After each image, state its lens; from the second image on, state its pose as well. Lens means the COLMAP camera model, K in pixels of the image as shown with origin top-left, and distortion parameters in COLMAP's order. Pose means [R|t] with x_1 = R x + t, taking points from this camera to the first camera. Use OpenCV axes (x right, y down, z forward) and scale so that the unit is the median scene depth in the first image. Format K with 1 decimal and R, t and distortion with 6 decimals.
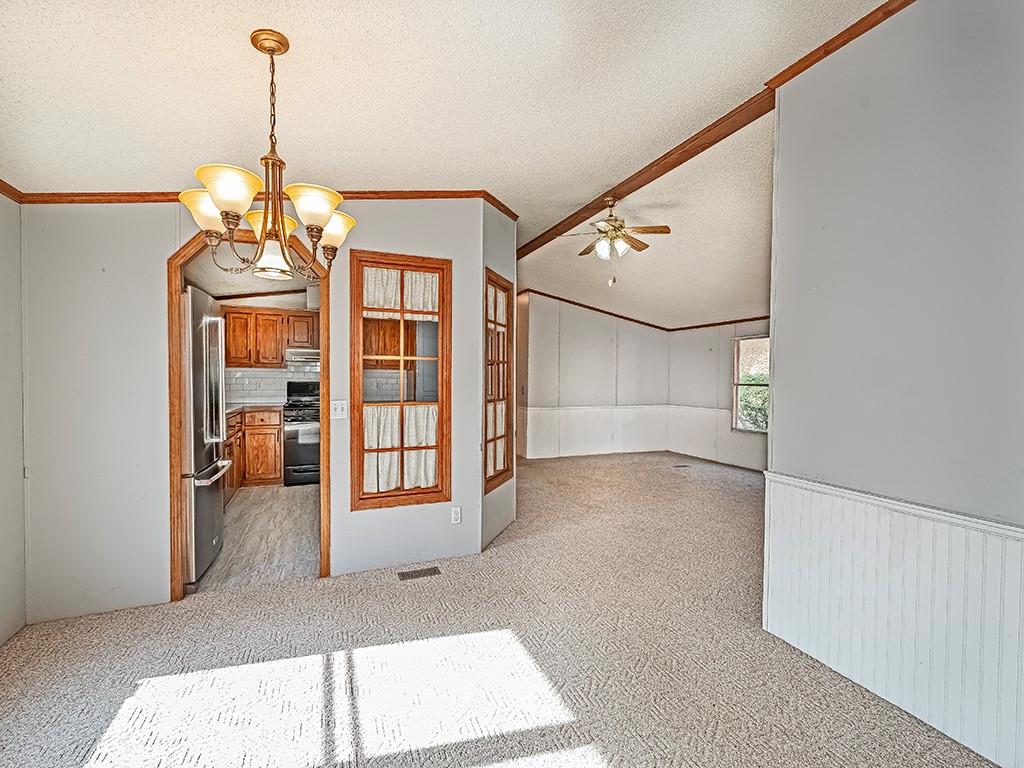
lens RADIAL K [[451.9, 0, 513.3], [0, 451.9, 385.5], [0, 0, 1]] dist [0.001805, -0.000370]
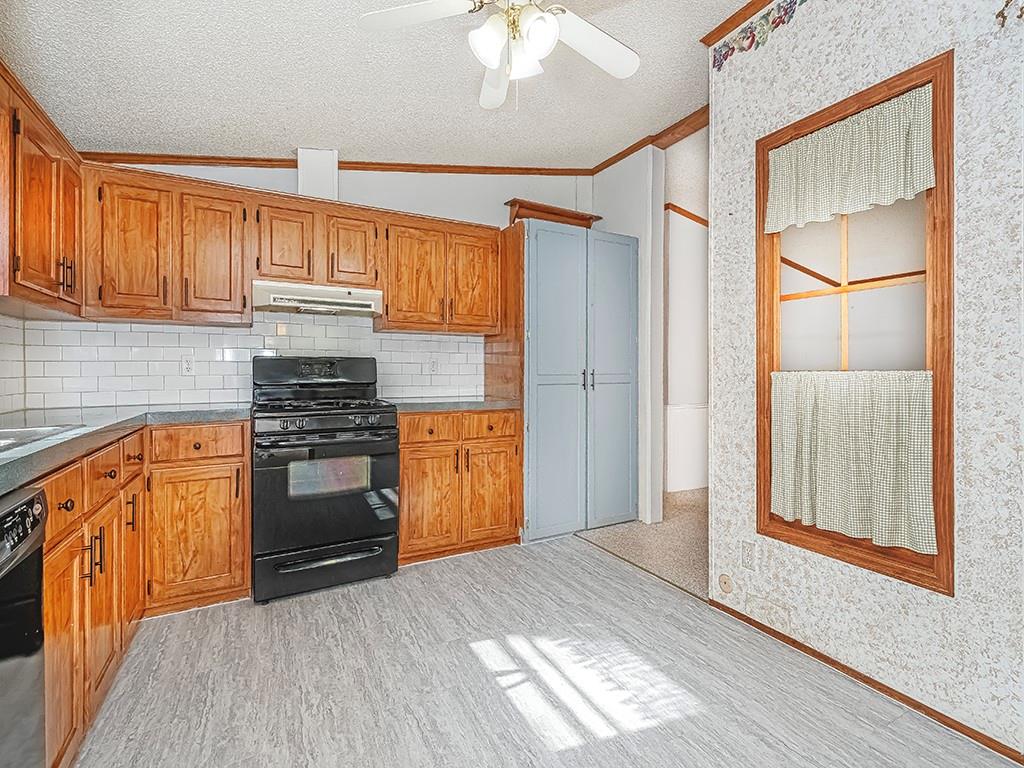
lens RADIAL K [[475.5, 0, 513.3], [0, 475.5, 375.8], [0, 0, 1]] dist [0.004946, -0.000694]
pose [[0.994887, -0.008364, 0.100649, -0.310836], [0.009765, 0.999862, -0.013436, 0.022049], [-0.100523, 0.014351, 0.994831, 0.536678]]
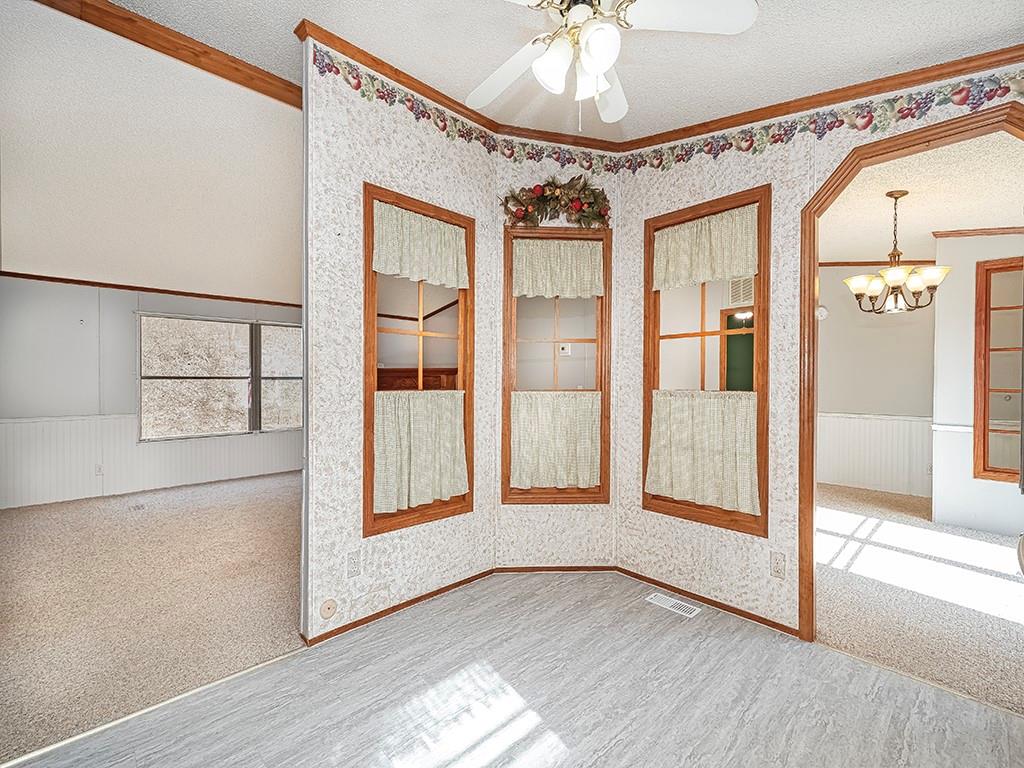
lens RADIAL K [[451.9, 0, 507.2], [0, 451.9, 384.9], [0, 0, 1]] dist [0.001805, -0.000370]
pose [[-0.373687, -0.009909, 0.927502, -0.499513], [0.010795, 0.999829, 0.015030, 0.004734], [-0.927492, 0.015629, -0.373516, 0.937512]]
